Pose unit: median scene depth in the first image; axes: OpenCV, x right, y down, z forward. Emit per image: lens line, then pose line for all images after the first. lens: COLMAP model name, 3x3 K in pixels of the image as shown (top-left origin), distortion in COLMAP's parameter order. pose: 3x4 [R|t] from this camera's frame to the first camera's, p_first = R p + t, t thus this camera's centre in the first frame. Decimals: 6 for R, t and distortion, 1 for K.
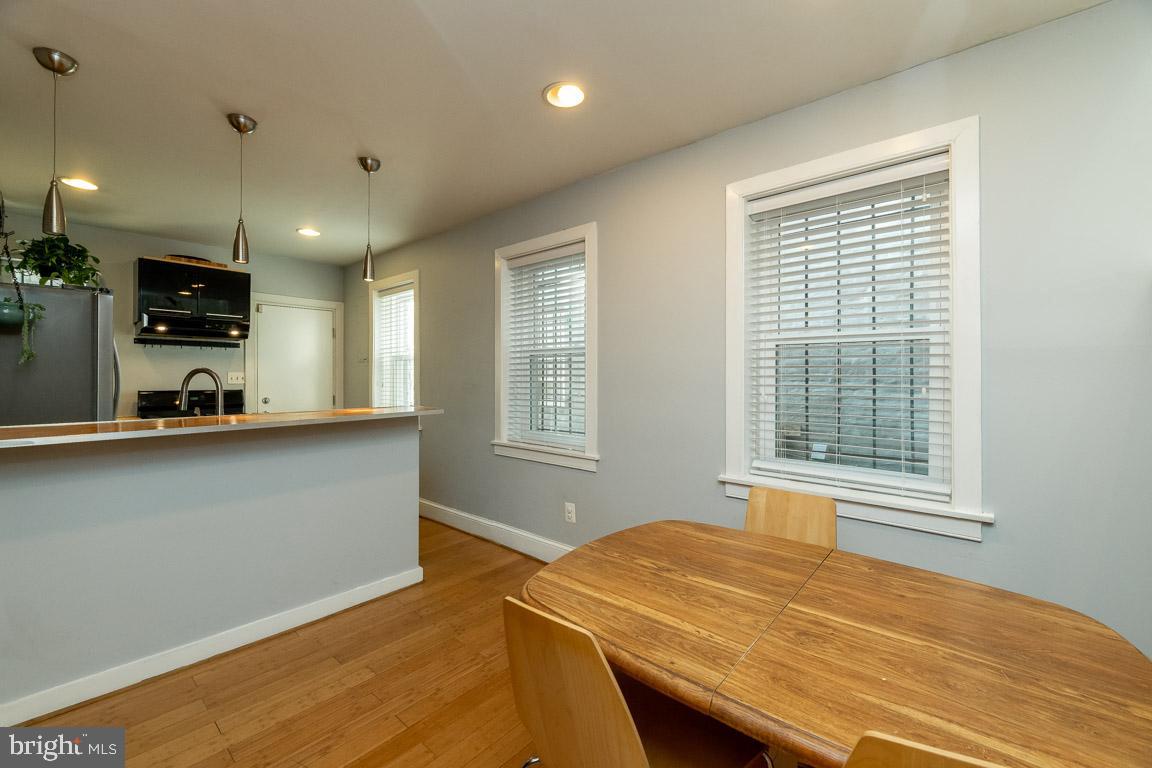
lens RADIAL K [[469.0, 0, 576.0], [0, 469.0, 384.0], [0, 0, 1]] dist [-0.001426, -0.000092]
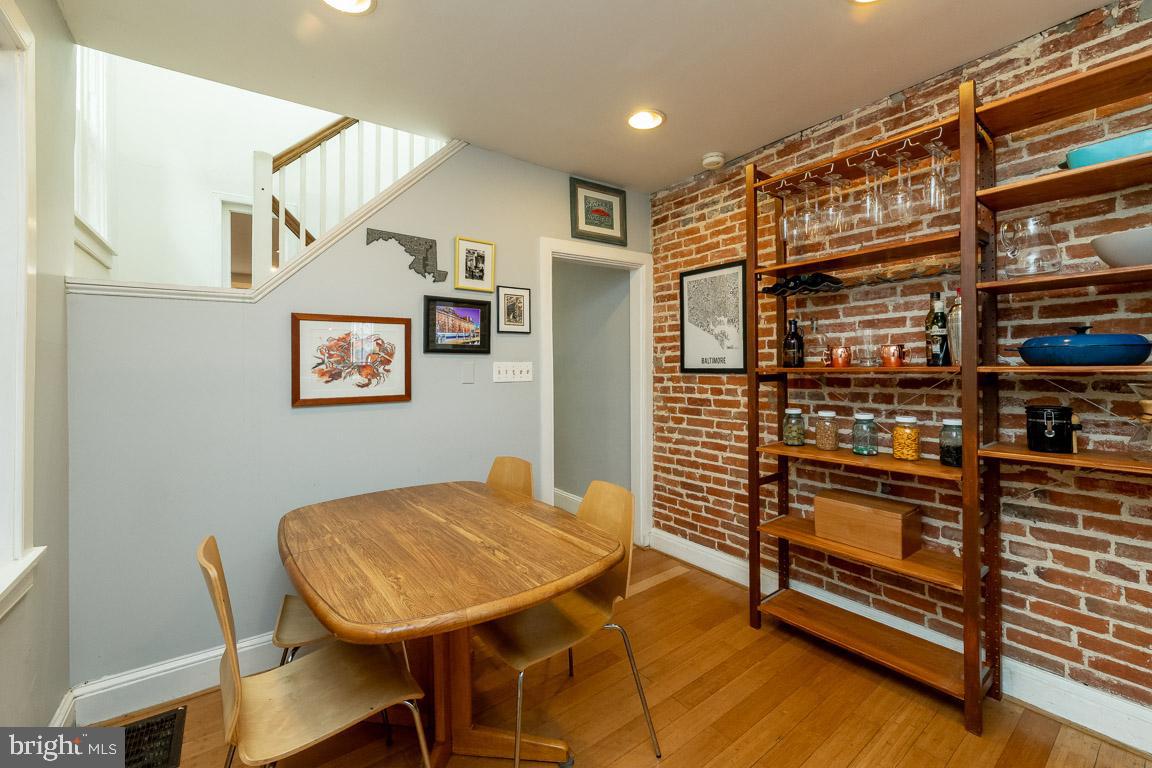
lens RADIAL K [[472.9, 0, 580.3], [0, 472.9, 358.7], [0, 0, 1]] dist [-0.000278, 0.000033]
pose [[-0.978042, 0.008177, 0.208249, -0.246448], [0.009747, 0.999931, 0.006517, -0.046632], [-0.208182, 0.008403, -0.978054, 2.062643]]
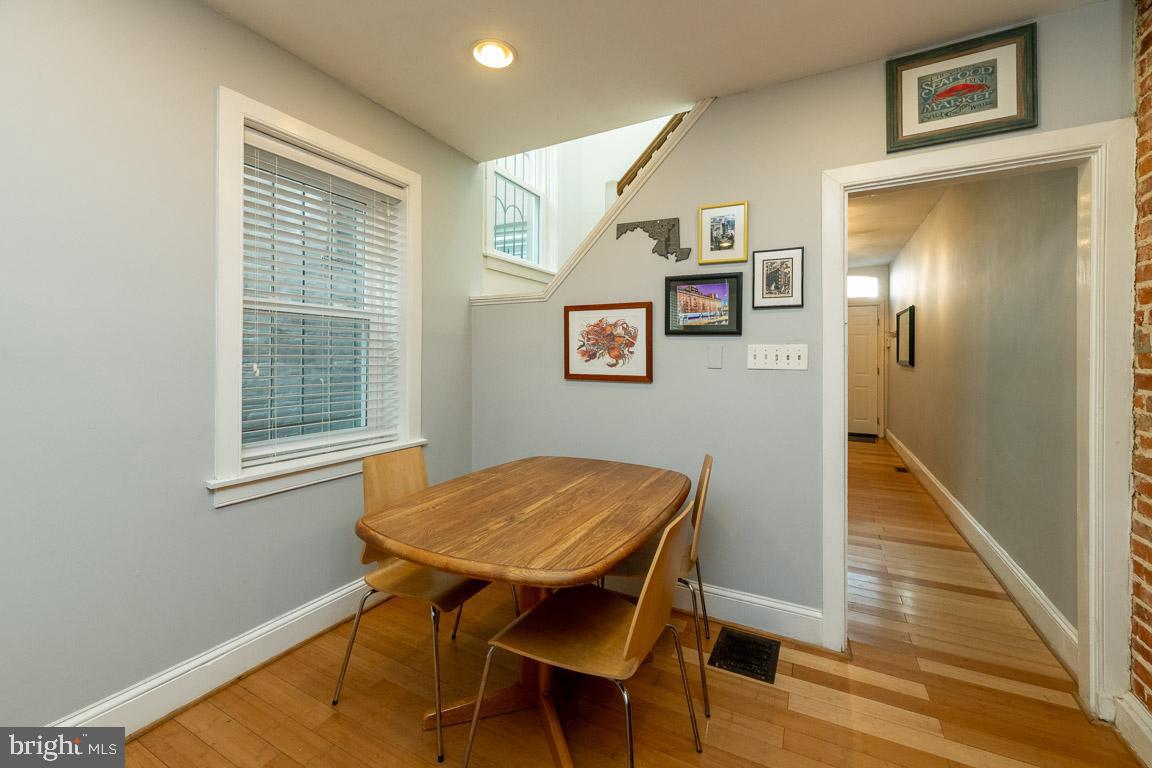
lens RADIAL K [[467.8, 0, 580.6], [0, 467.8, 353.0], [0, 0, 1]] dist [0.000863, 0.000017]
pose [[-0.232553, 0.004142, 0.972575, -0.946445], [0.007862, 0.999966, -0.002378, 0.007265], [-0.972552, 0.007093, -0.232578, 1.119681]]
